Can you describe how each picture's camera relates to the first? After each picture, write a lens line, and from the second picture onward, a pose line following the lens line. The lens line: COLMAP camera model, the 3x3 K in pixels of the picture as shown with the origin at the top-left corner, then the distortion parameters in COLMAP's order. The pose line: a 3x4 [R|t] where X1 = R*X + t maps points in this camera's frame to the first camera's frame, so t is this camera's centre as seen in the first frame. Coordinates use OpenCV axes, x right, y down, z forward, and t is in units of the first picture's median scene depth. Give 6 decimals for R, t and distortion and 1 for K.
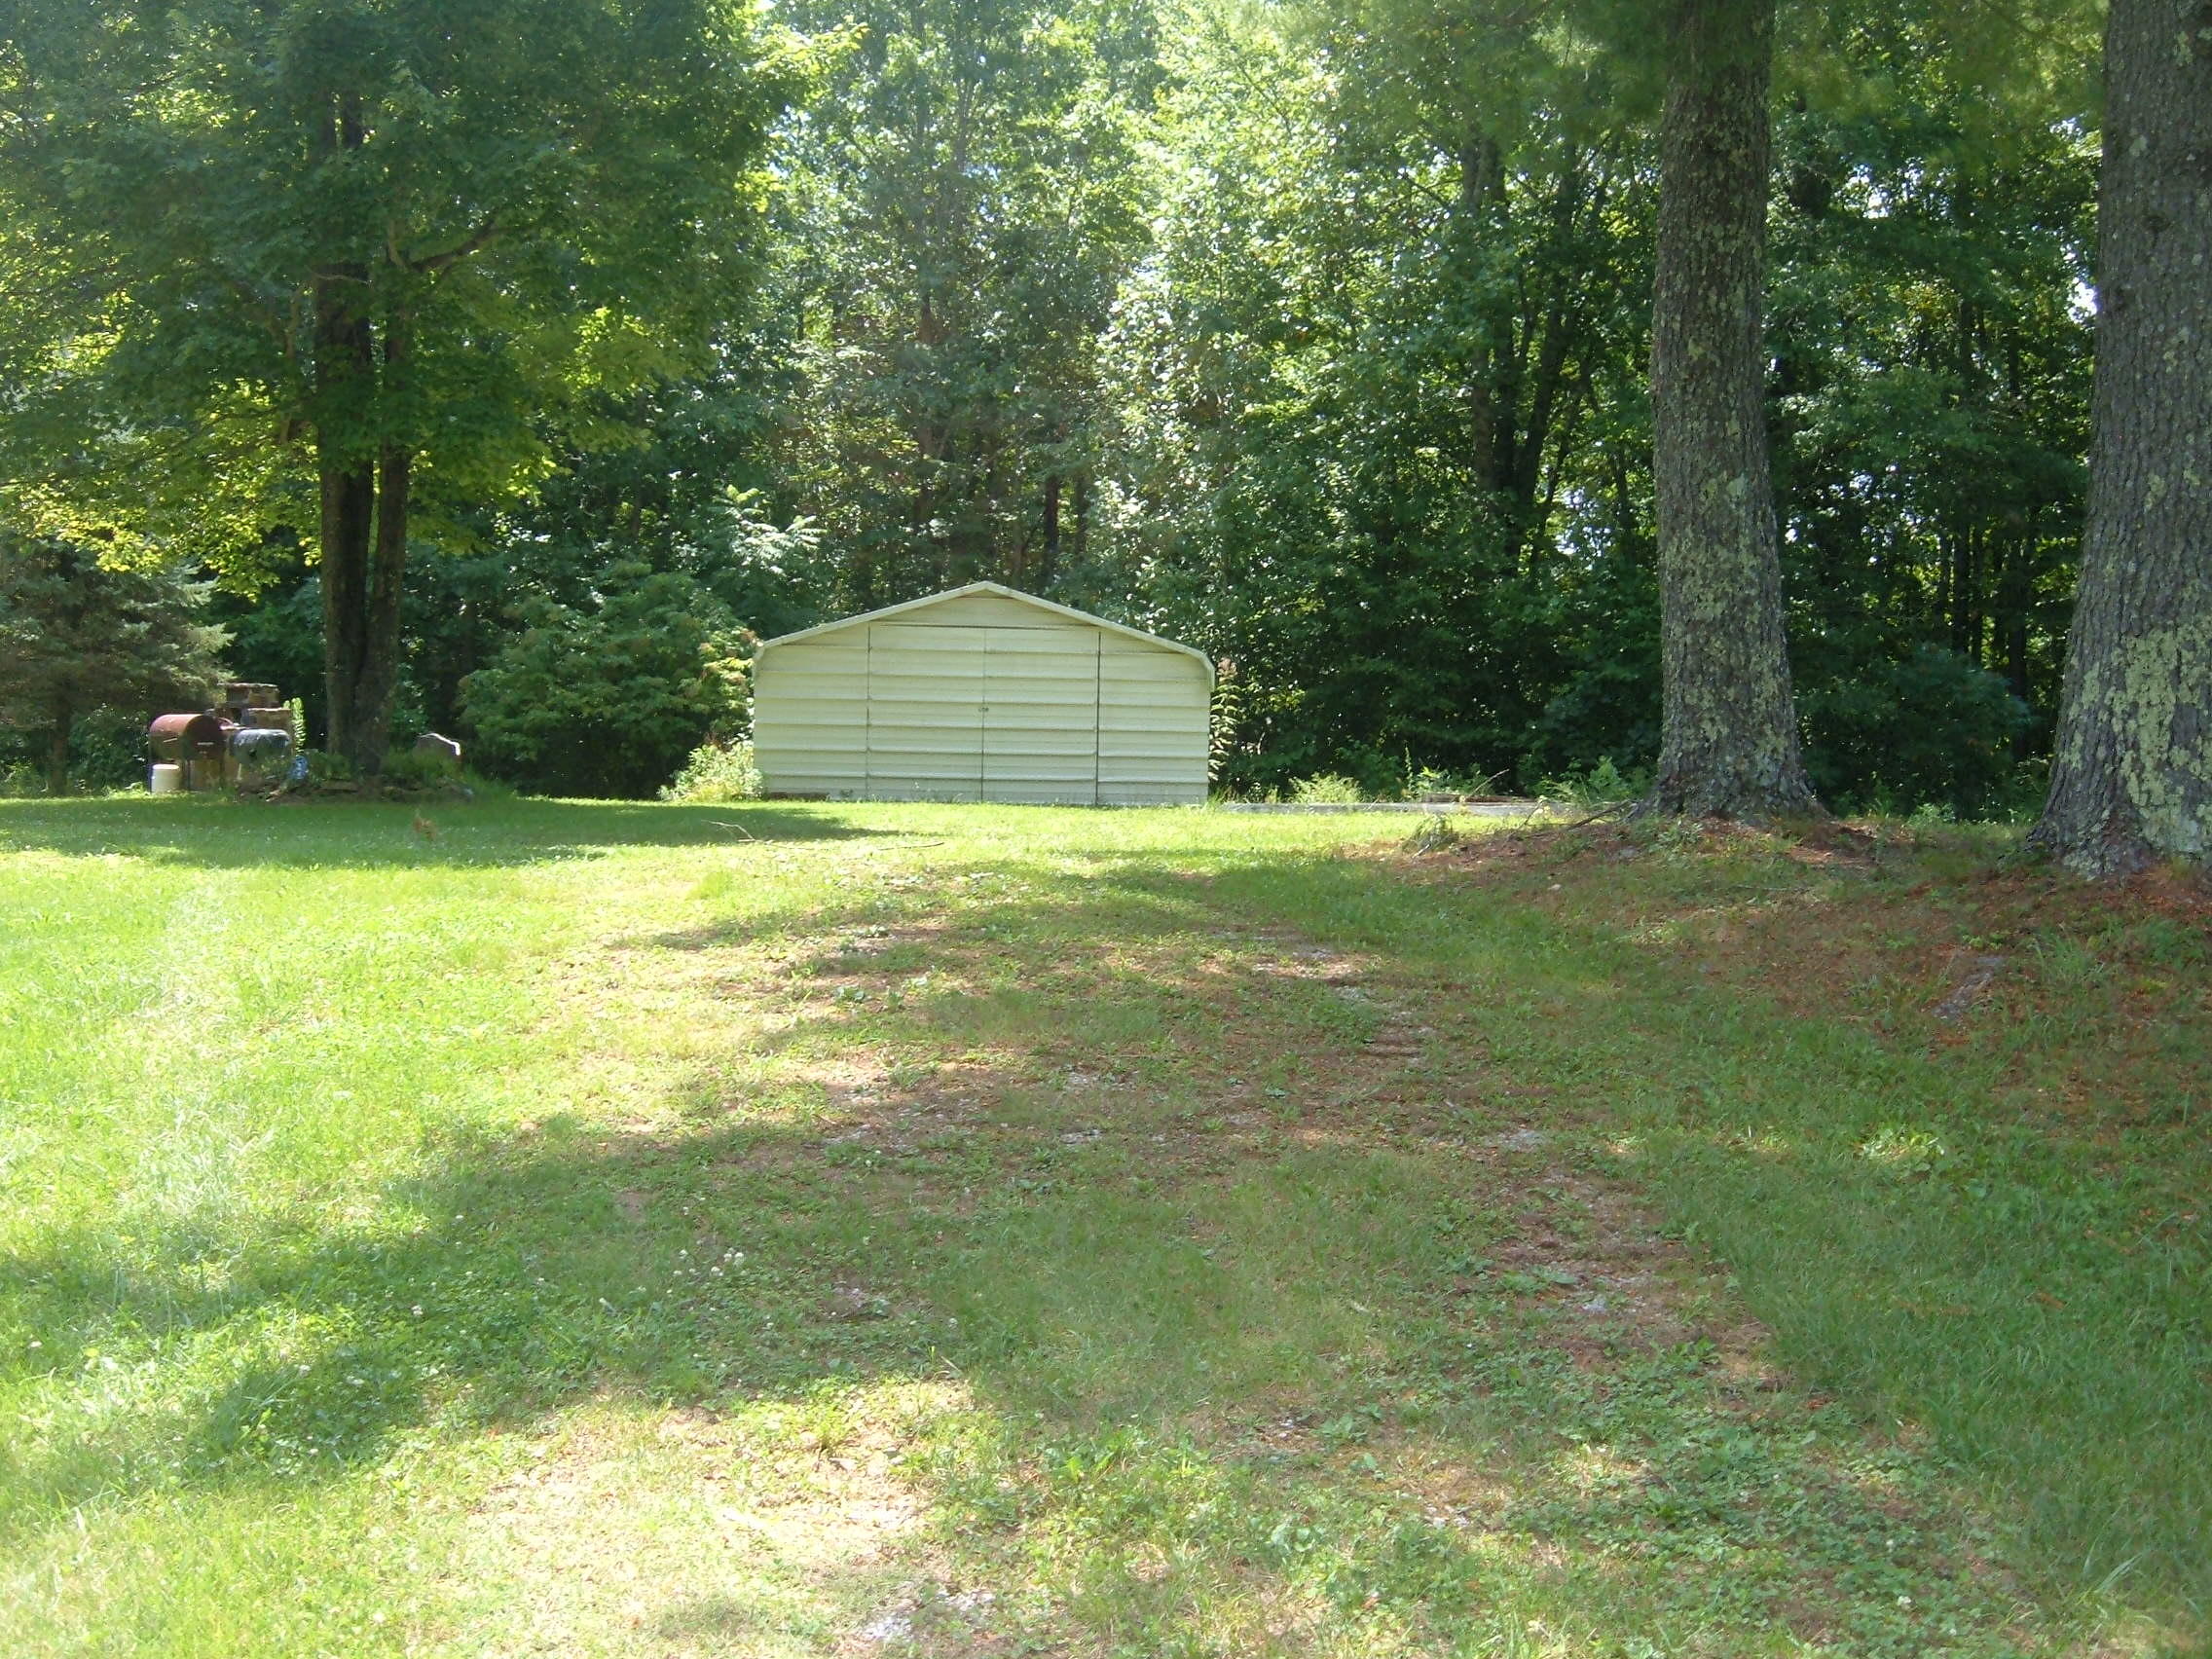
lens RADIAL K [[2469.2, 0, 1103.8], [0, 2469.2, 823.0], [0, 0, 1]] dist [-0.112950, 0.000000]
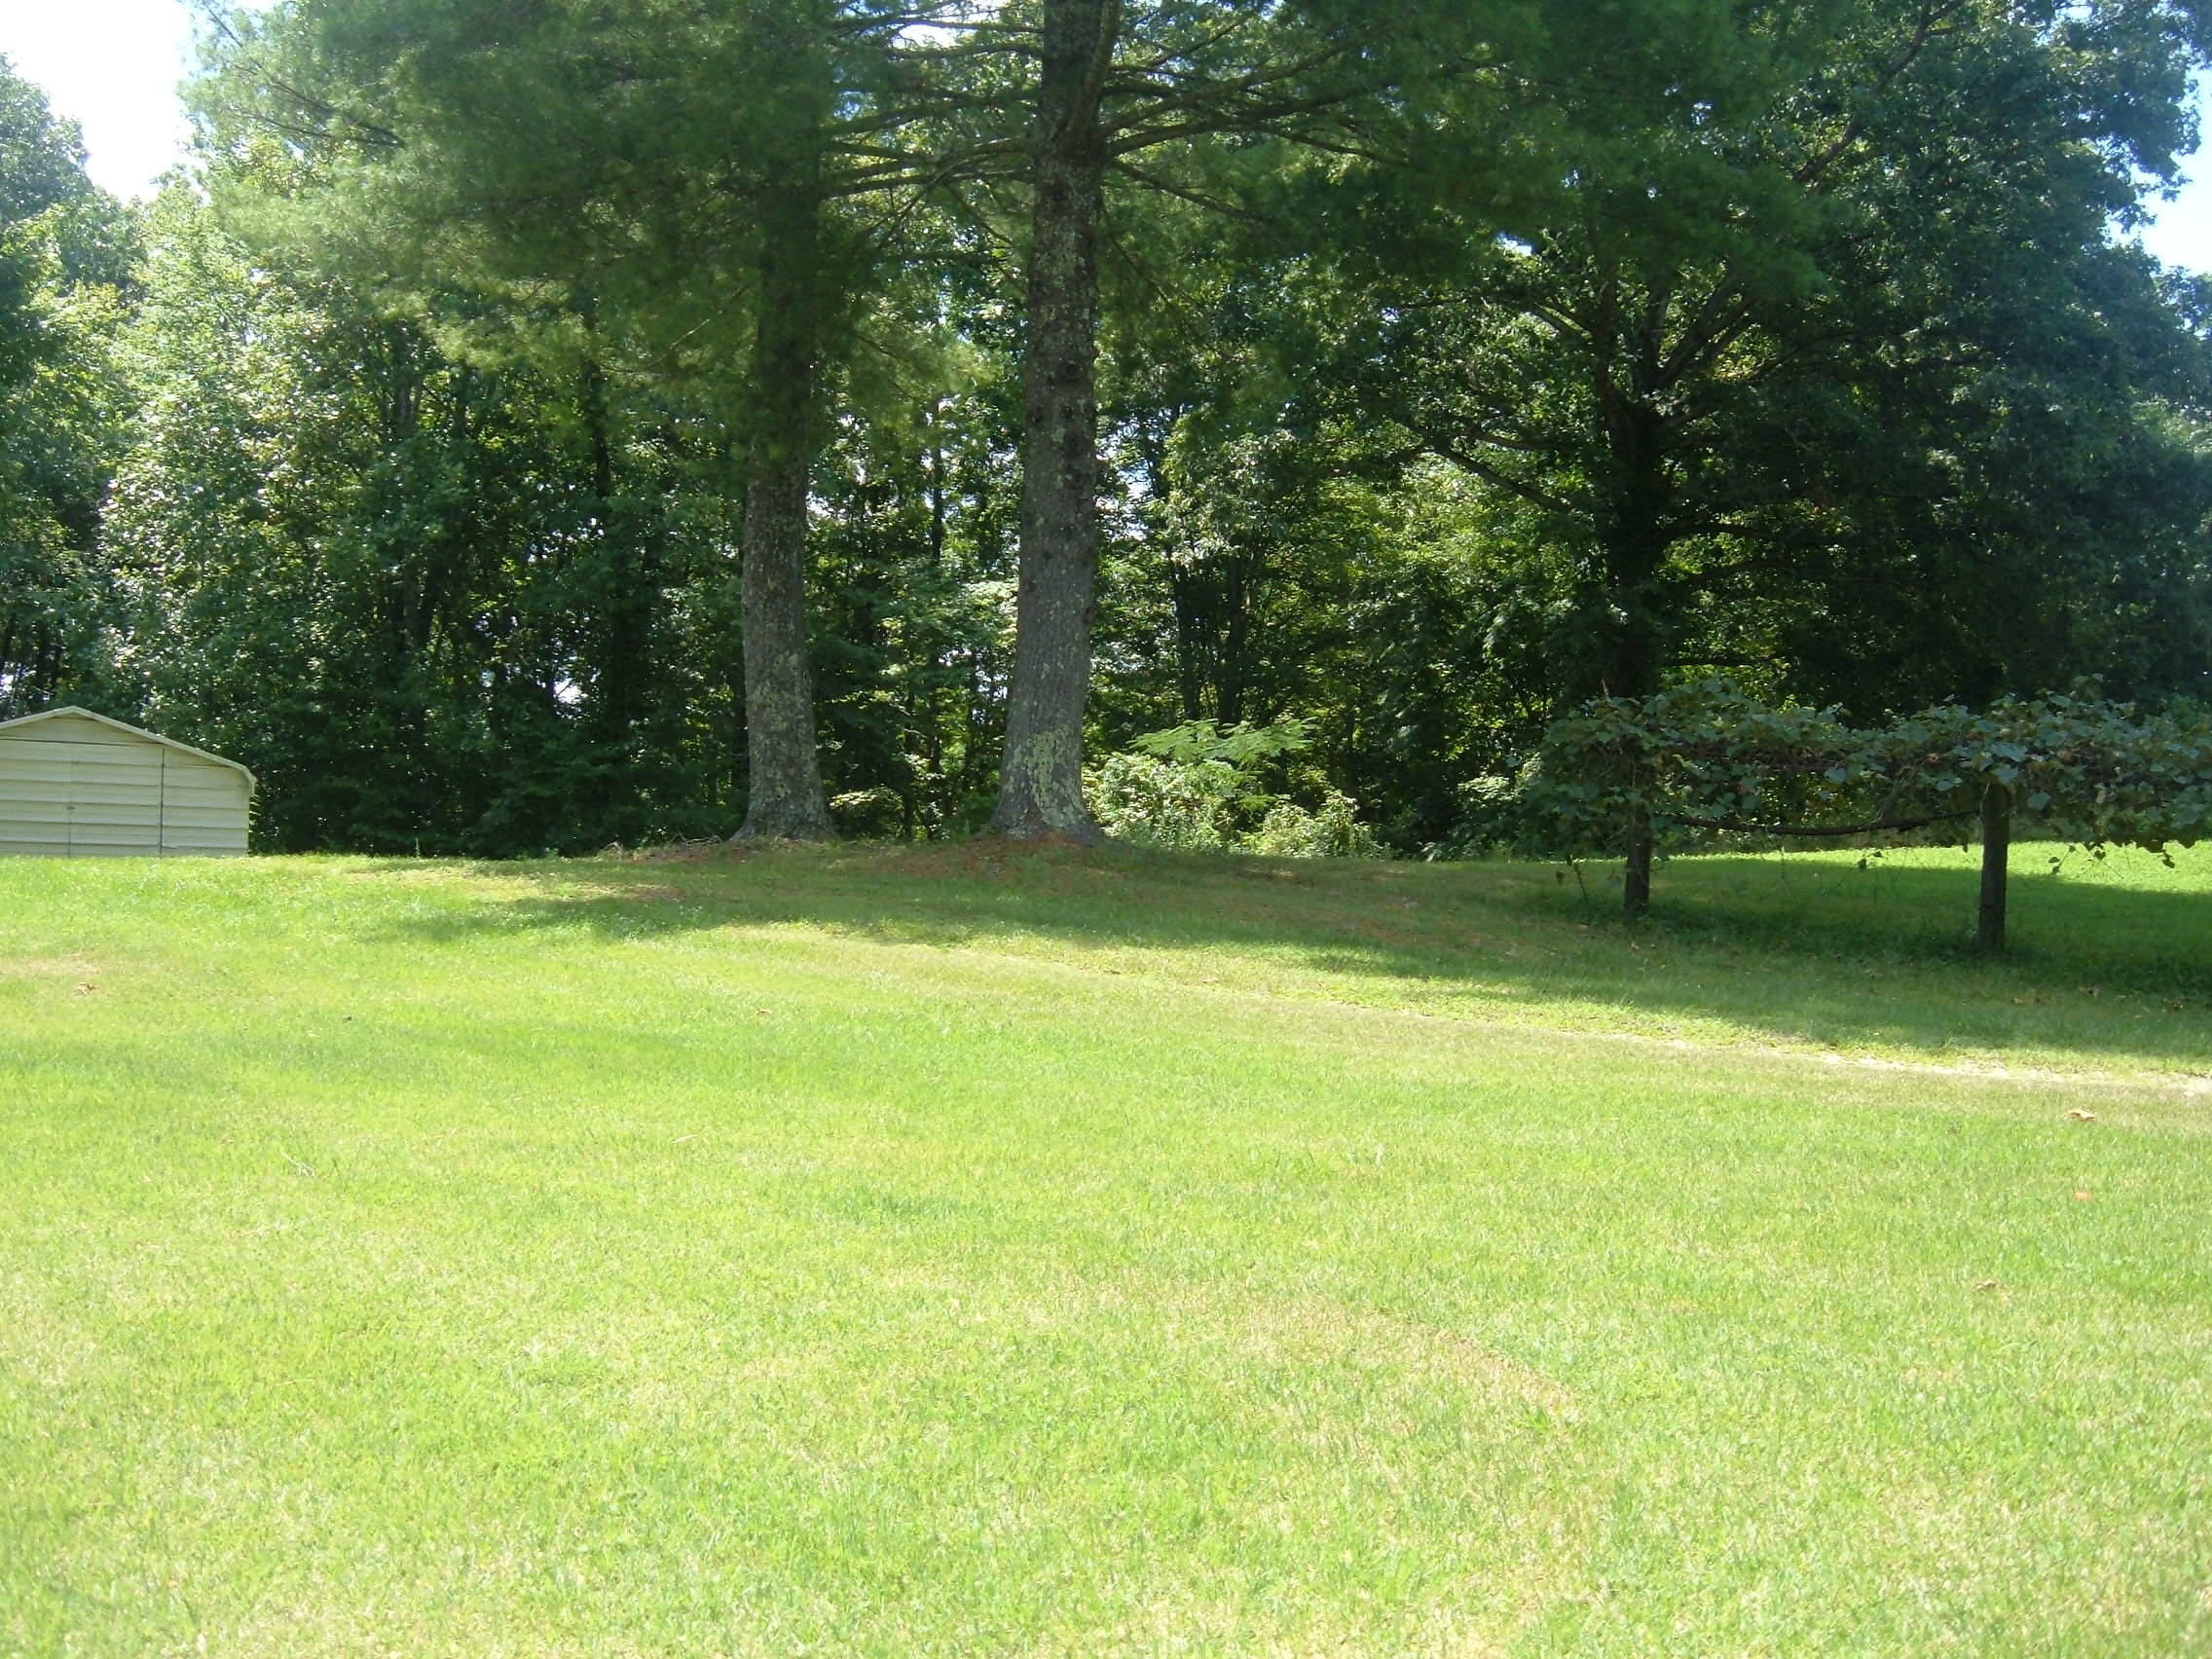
lens RADIAL K [[2469.2, 0, 1106.9], [0, 2469.2, 834.6], [0, 0, 1]] dist [-0.112950, 0.000000]
pose [[0.863931, 0.008631, 0.503537, -0.211955], [0.021414, 0.998319, -0.053852, 0.044601], [-0.503155, 0.057308, 0.862294, -0.319717]]
